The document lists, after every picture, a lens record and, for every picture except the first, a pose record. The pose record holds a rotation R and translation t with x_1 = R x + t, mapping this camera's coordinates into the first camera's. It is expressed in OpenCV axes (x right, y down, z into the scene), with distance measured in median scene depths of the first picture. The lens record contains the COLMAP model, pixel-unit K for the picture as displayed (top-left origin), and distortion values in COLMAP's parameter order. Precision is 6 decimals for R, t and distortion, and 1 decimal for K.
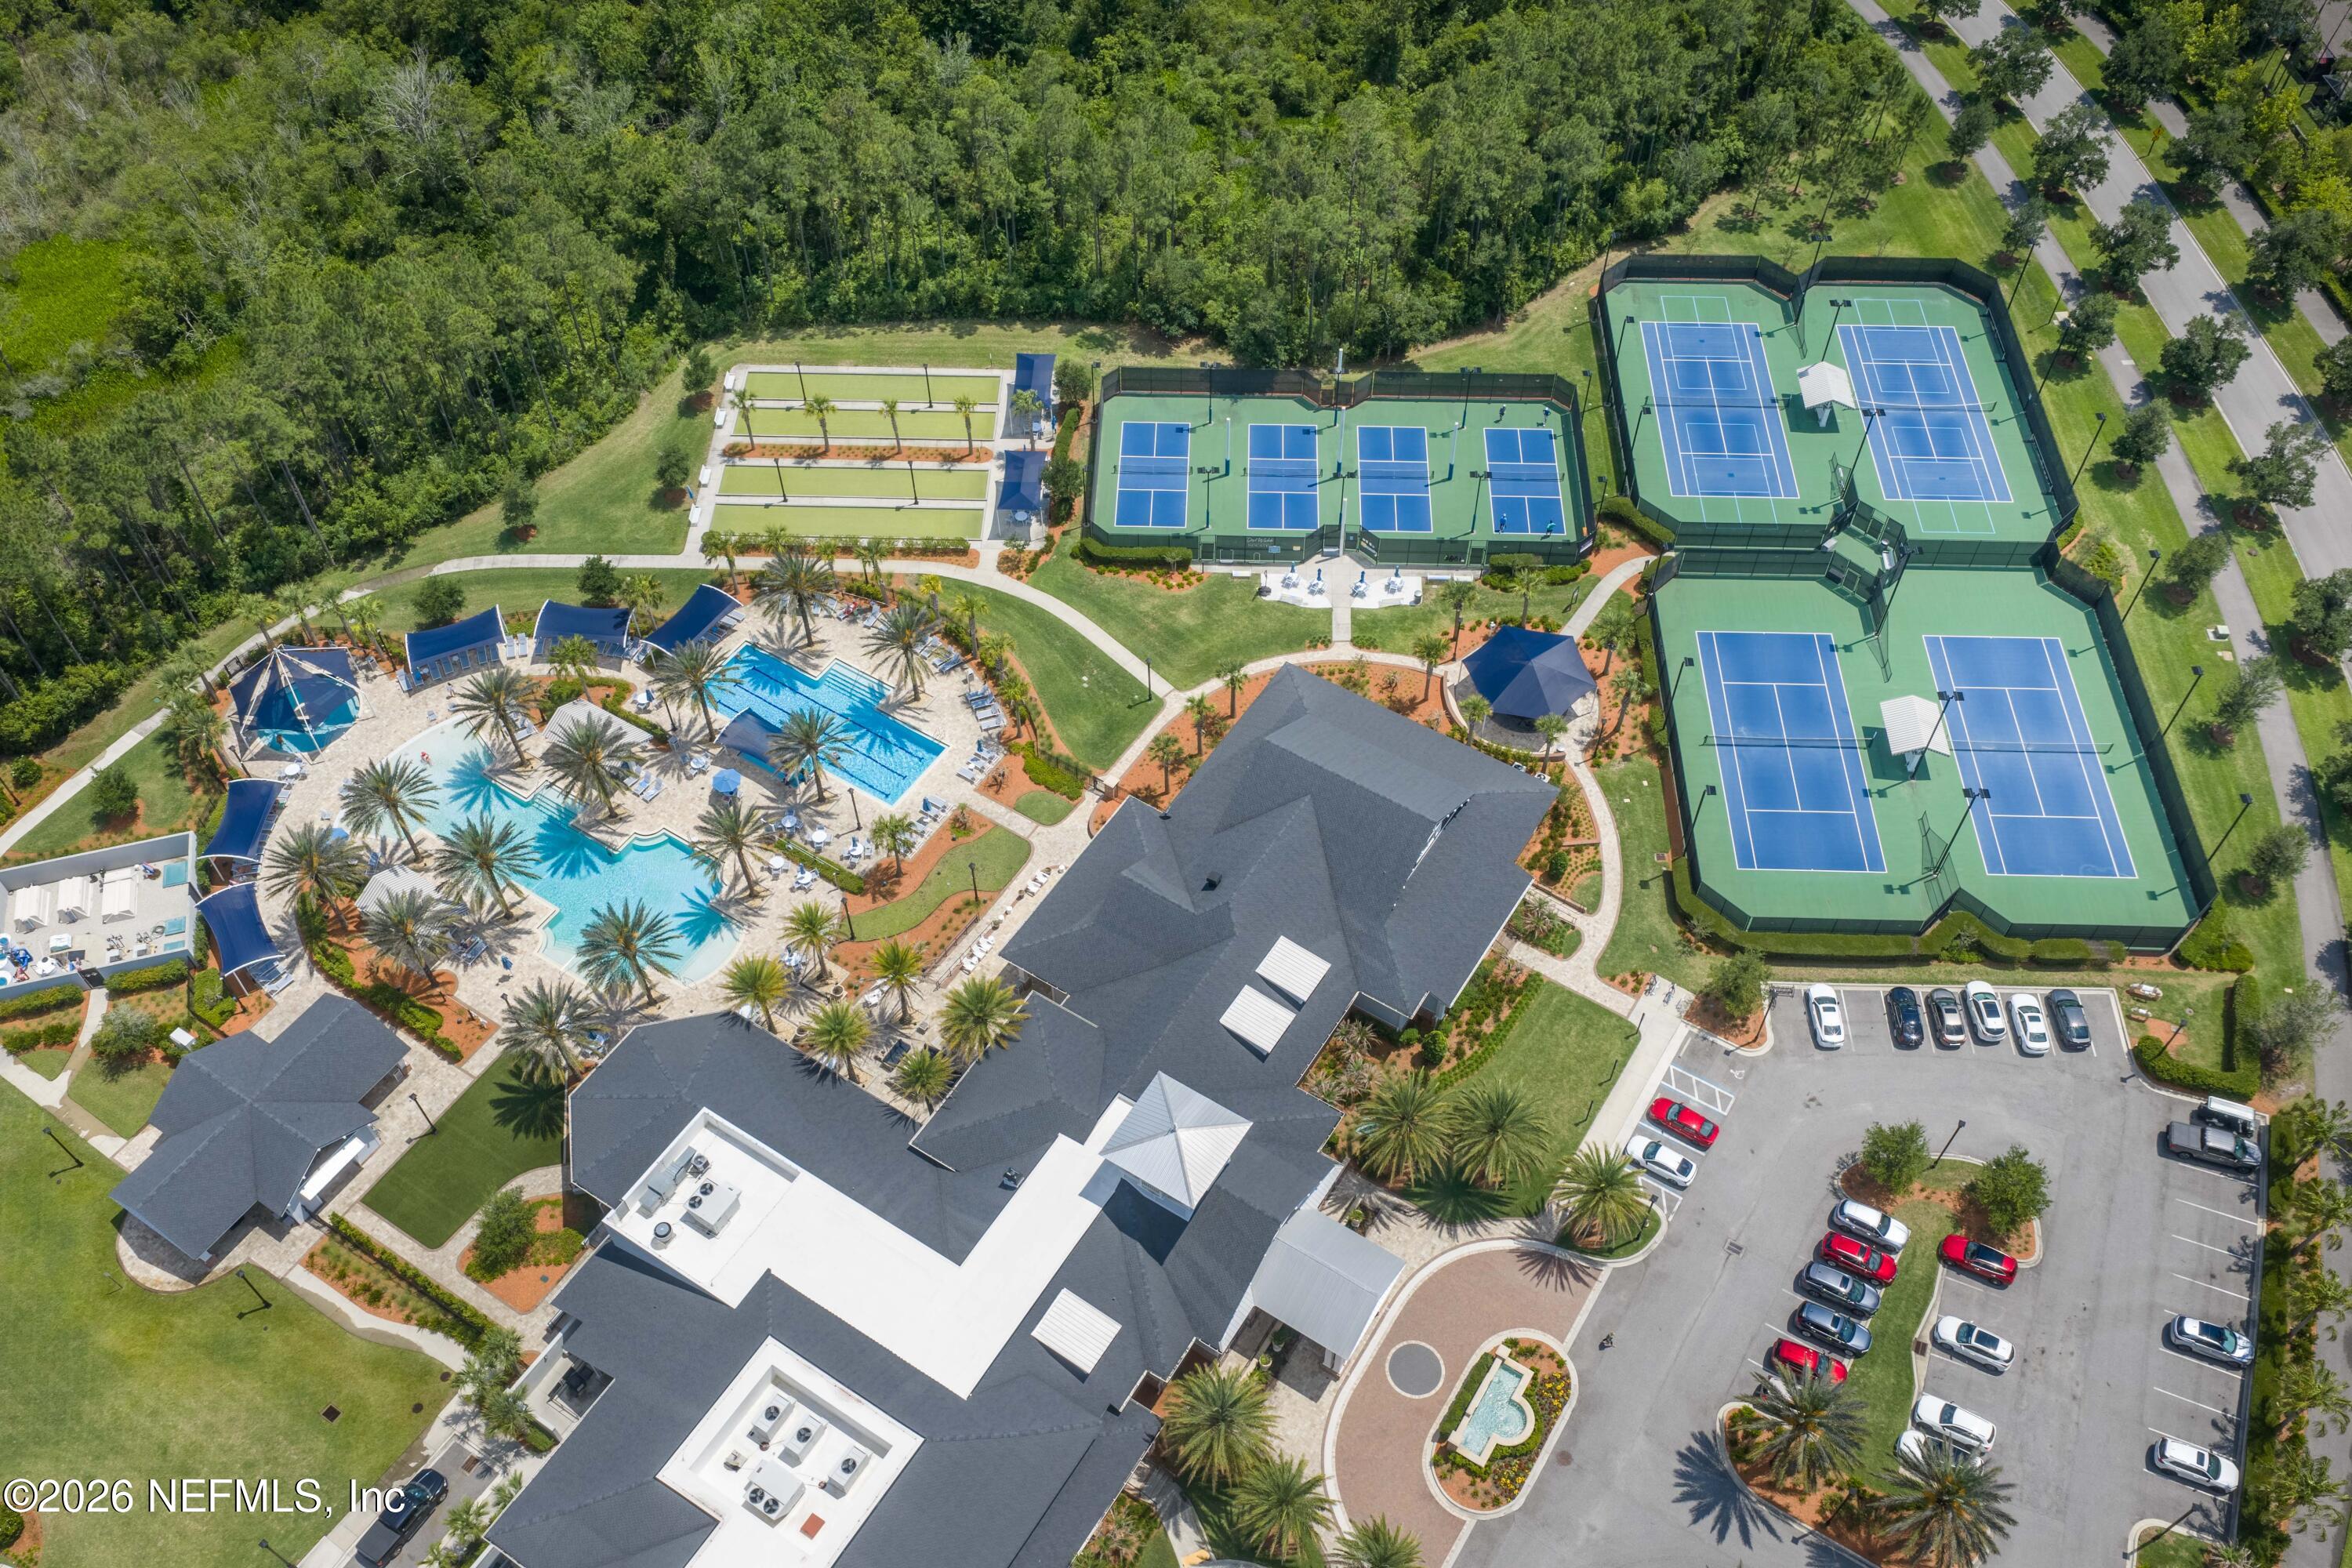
lens RADIAL K [[1916.9, 0, 1176.0], [0, 1916.9, 784.0], [0, 0, 1]] dist [0.021445, -0.015837]
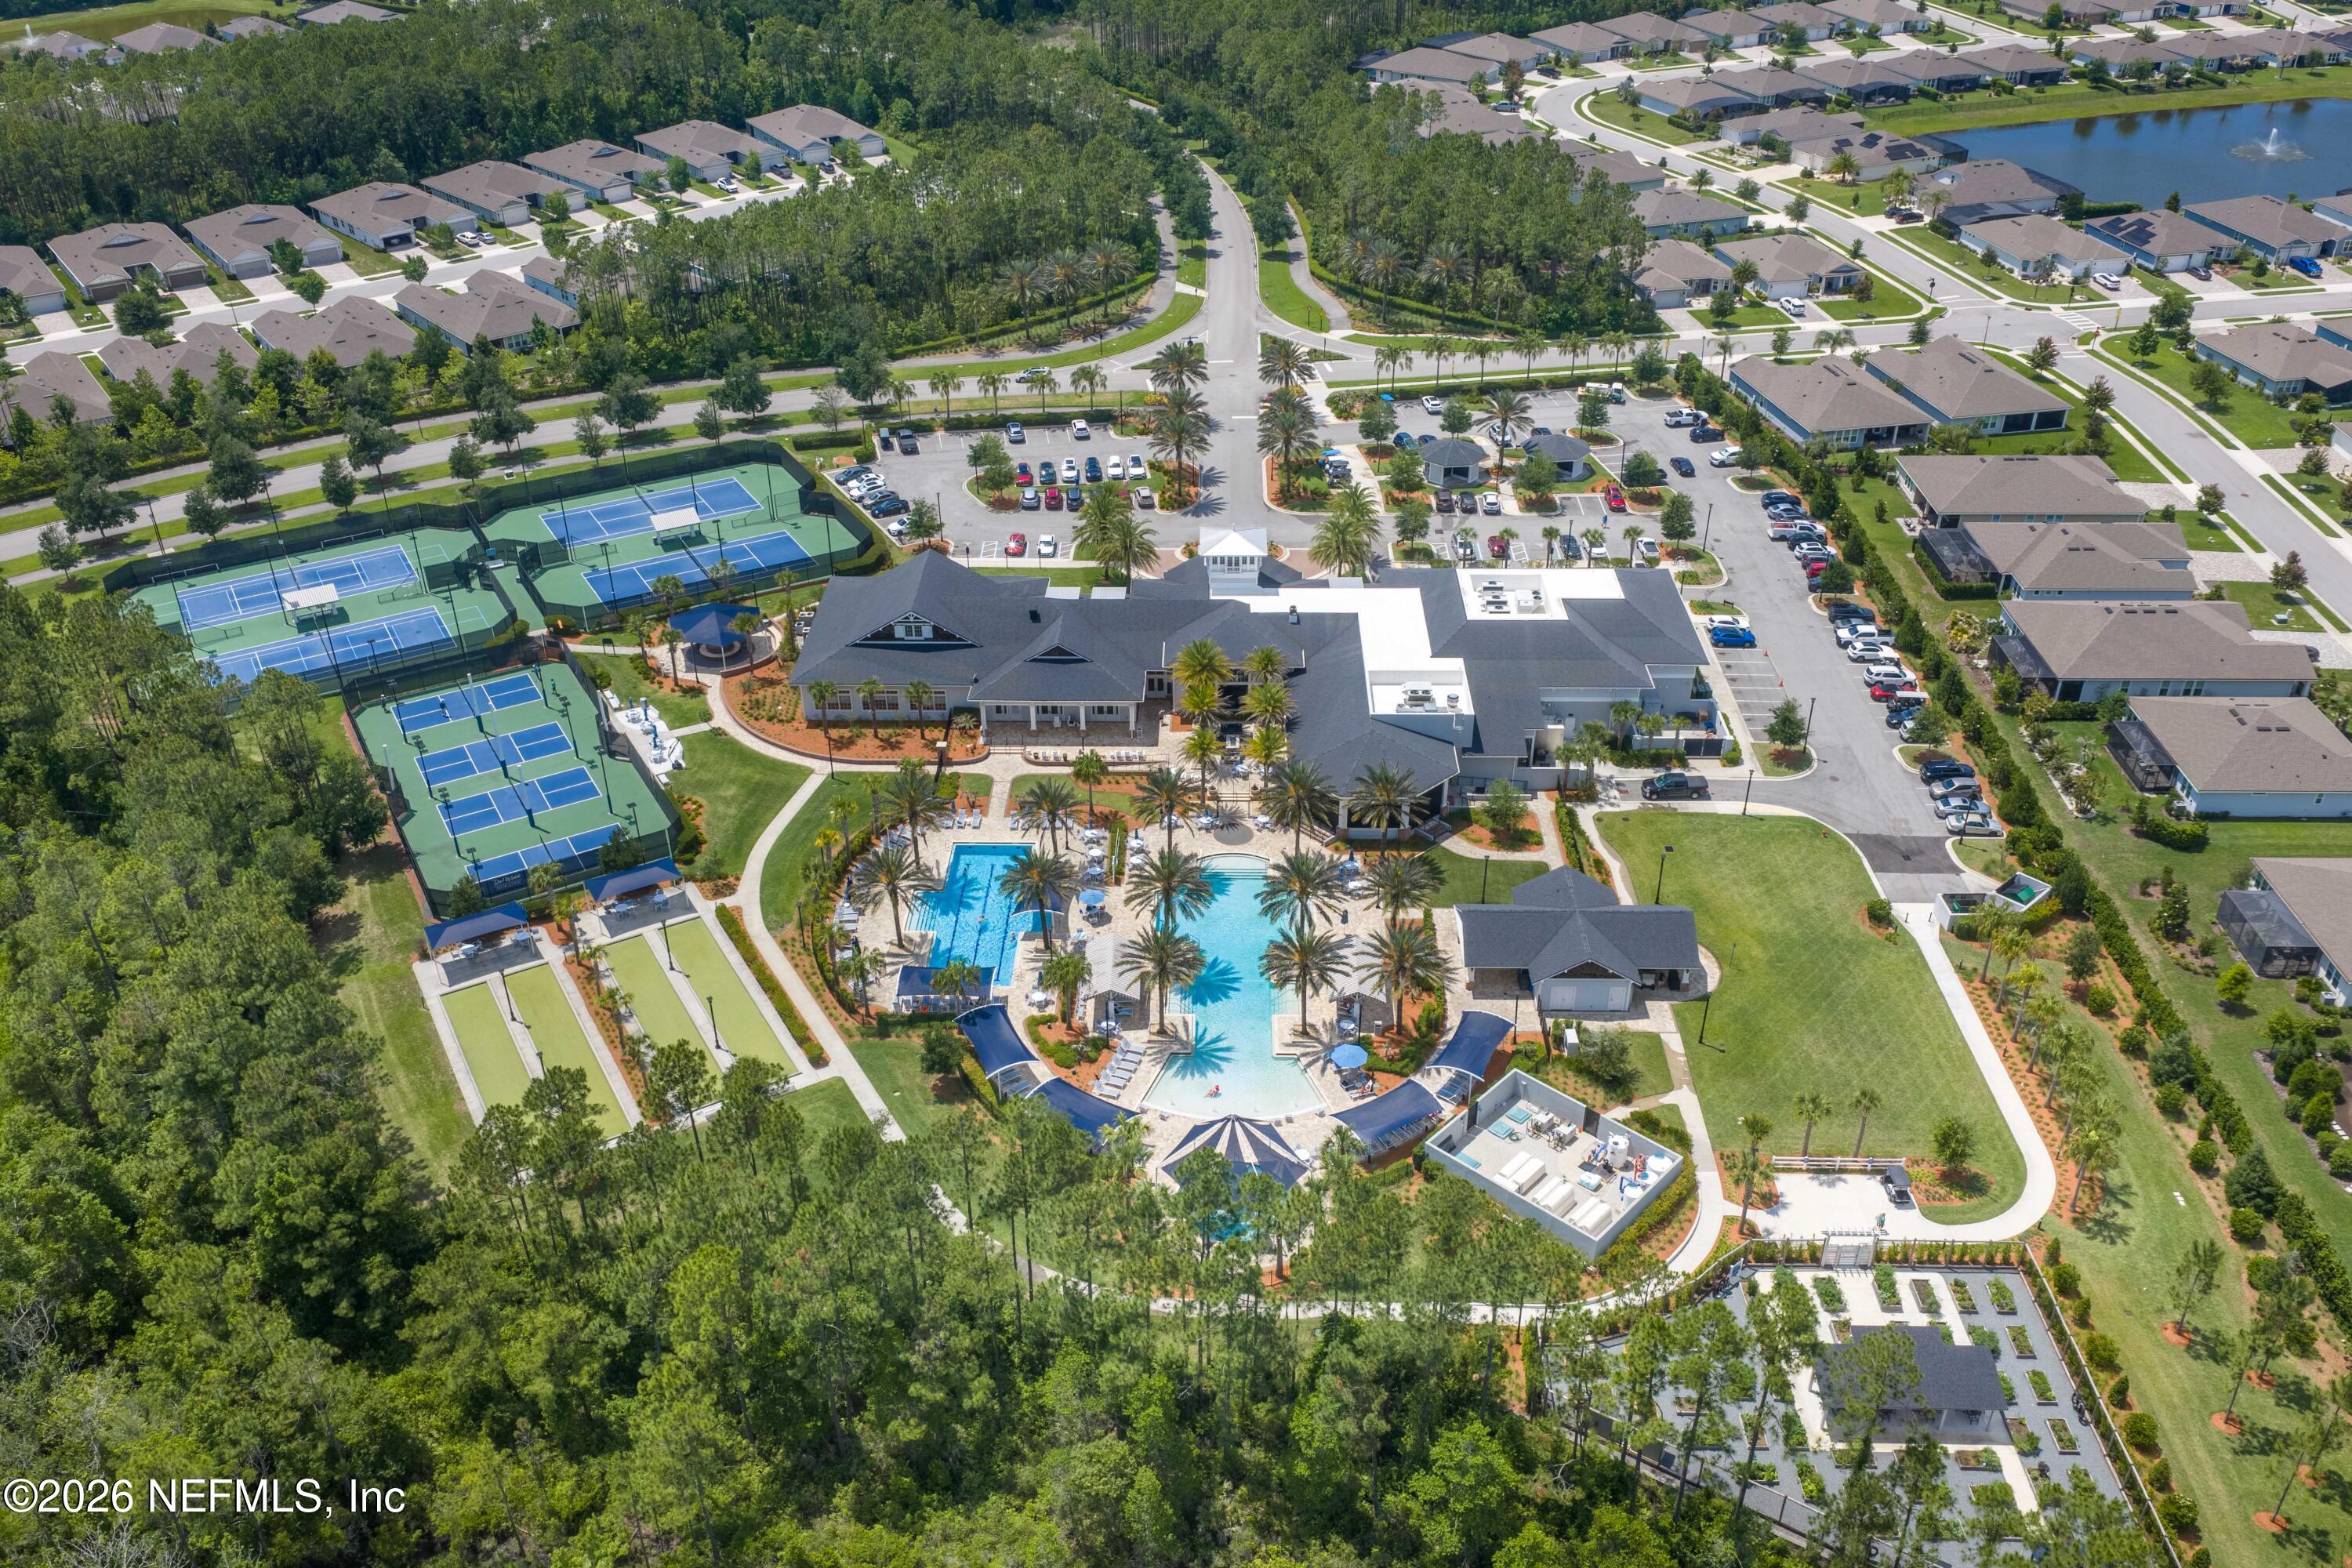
lens RADIAL K [[1974.2, 0, 1176.0], [0, 1974.2, 784.0], [0, 0, 1]] dist [0.006195, -0.008258]
pose [[-0.519228, -0.441121, 0.731993, -1.059388], [0.680432, 0.304876, 0.666381, -0.741761], [-0.517122, 0.844075, 0.141852, 0.768756]]
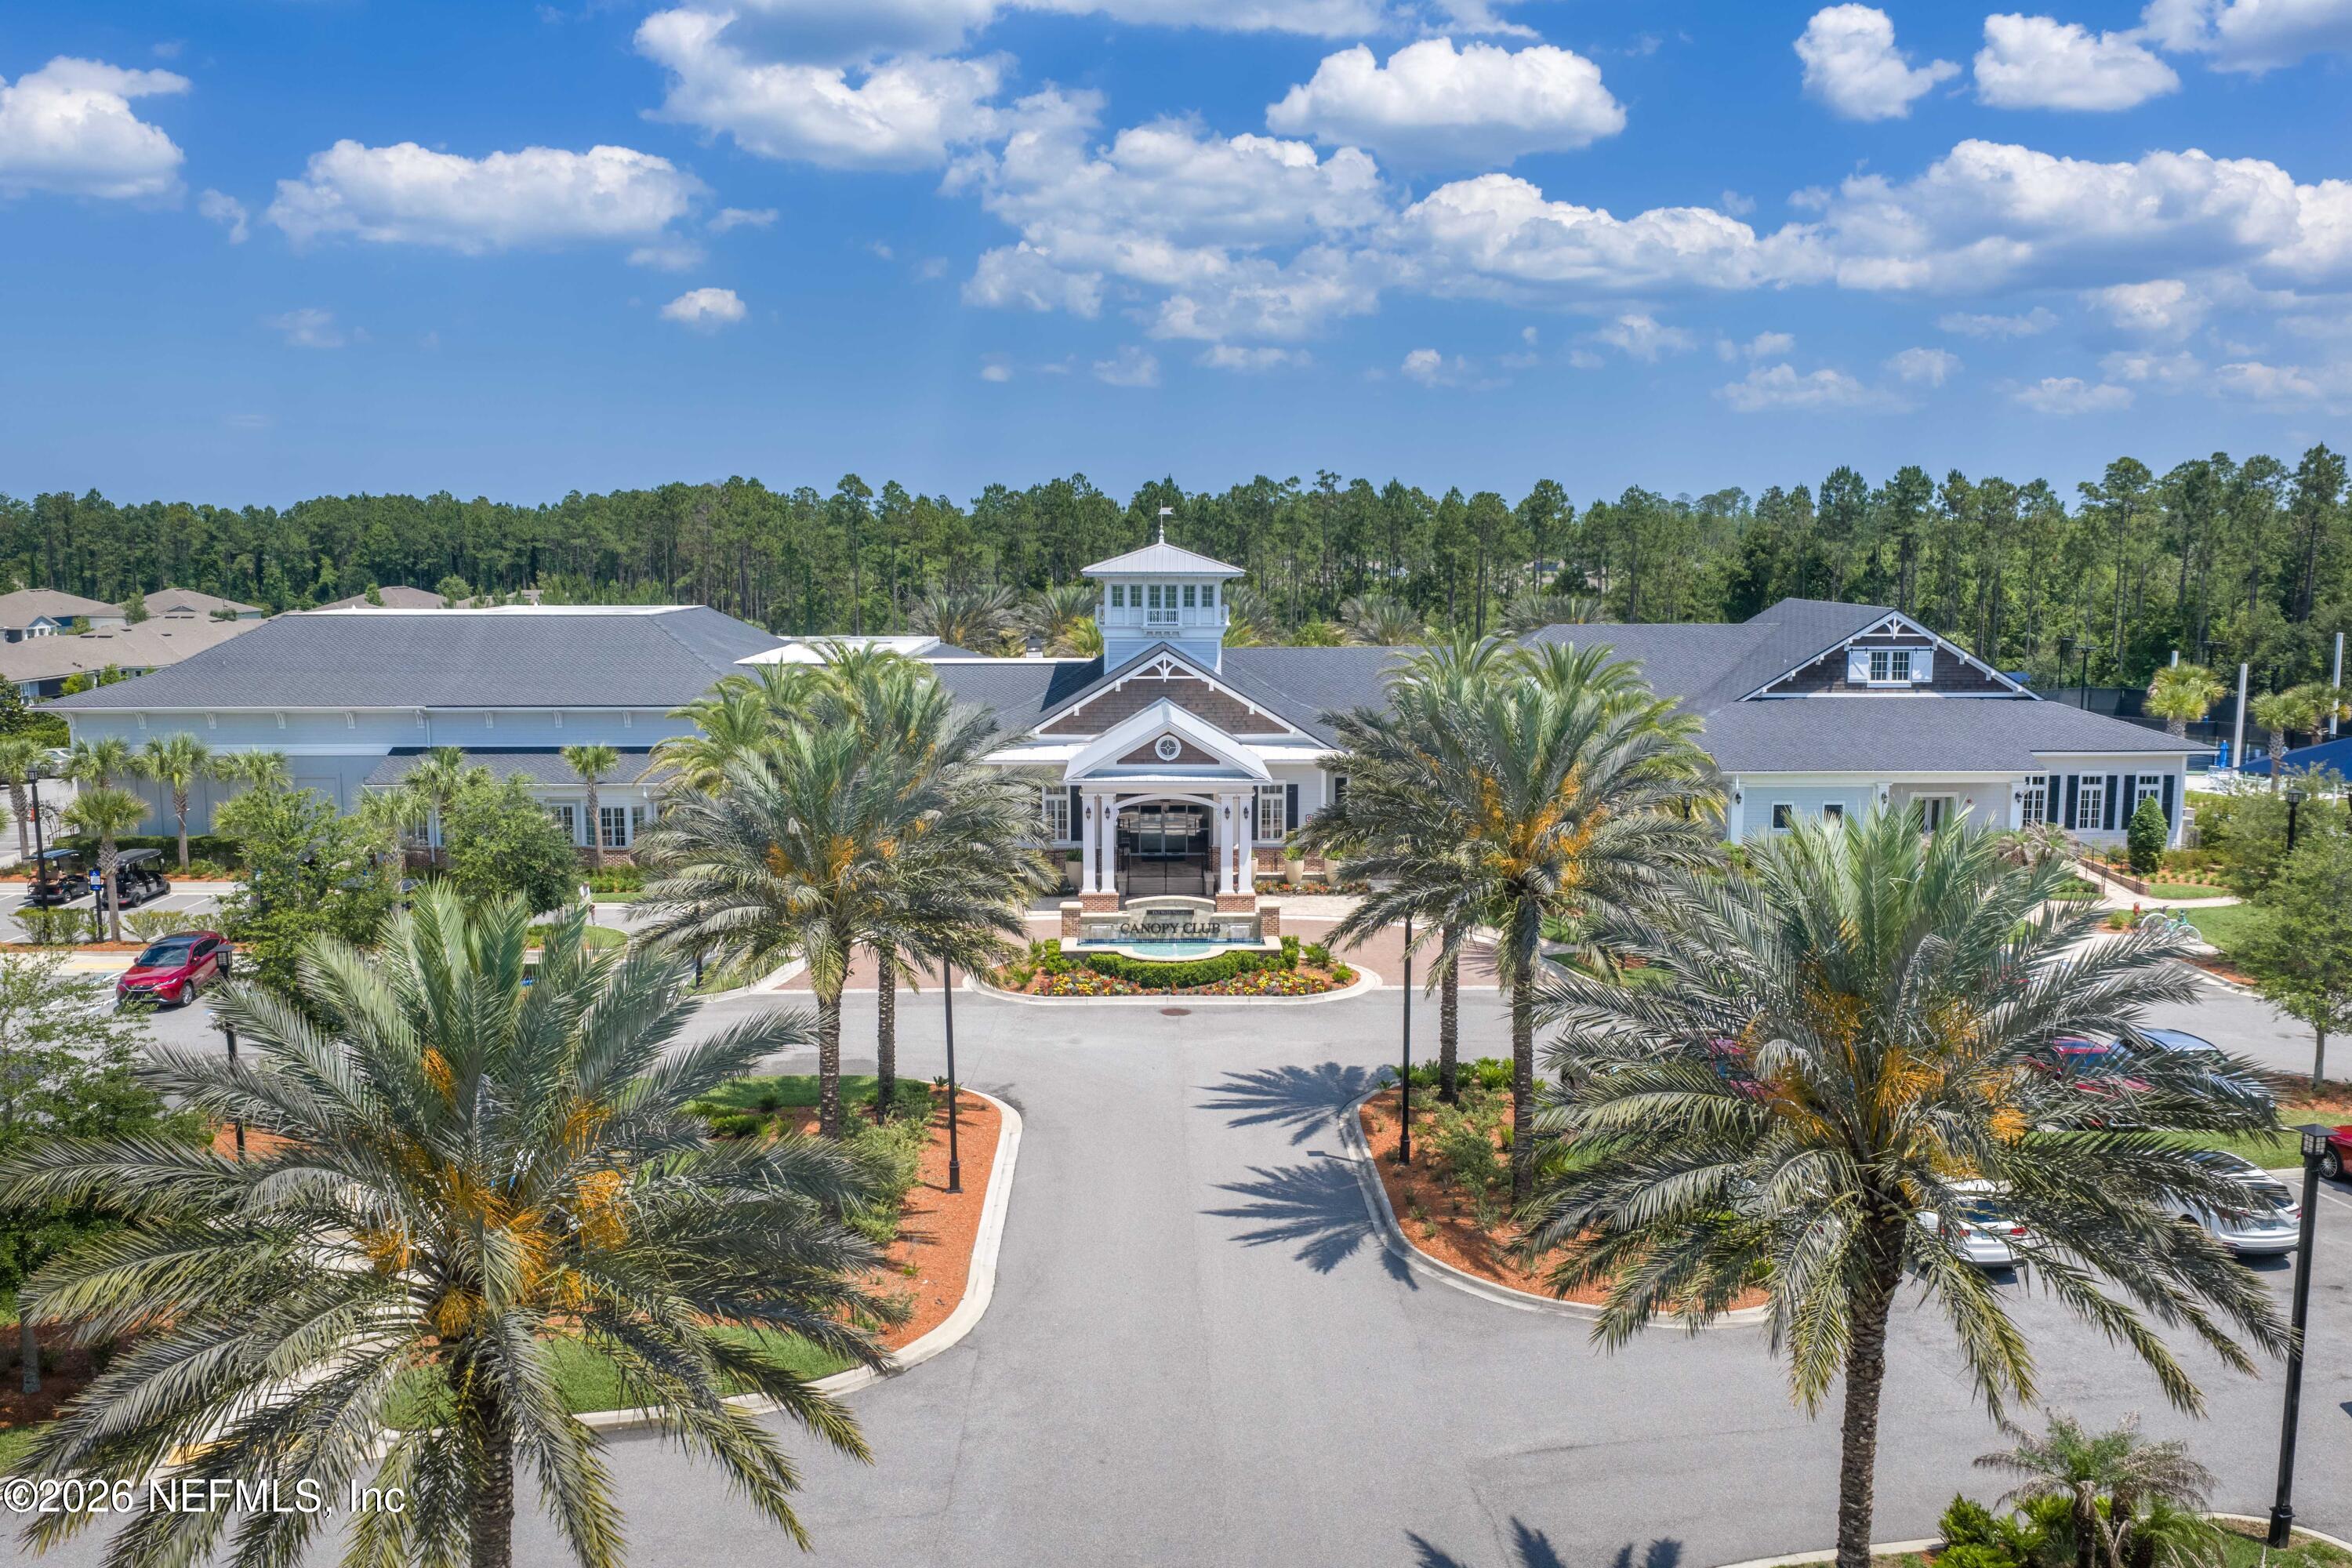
lens RADIAL K [[1954.9, 0, 1182.6], [0, 1954.9, 805.1], [0, 0, 1]] dist [0.014360, -0.010238]
pose [[0.560194, 0.125775, -0.818757, 0.479520], [-0.657091, 0.669318, -0.346764, 0.389392], [0.504394, 0.732253, 0.457594, 0.594916]]
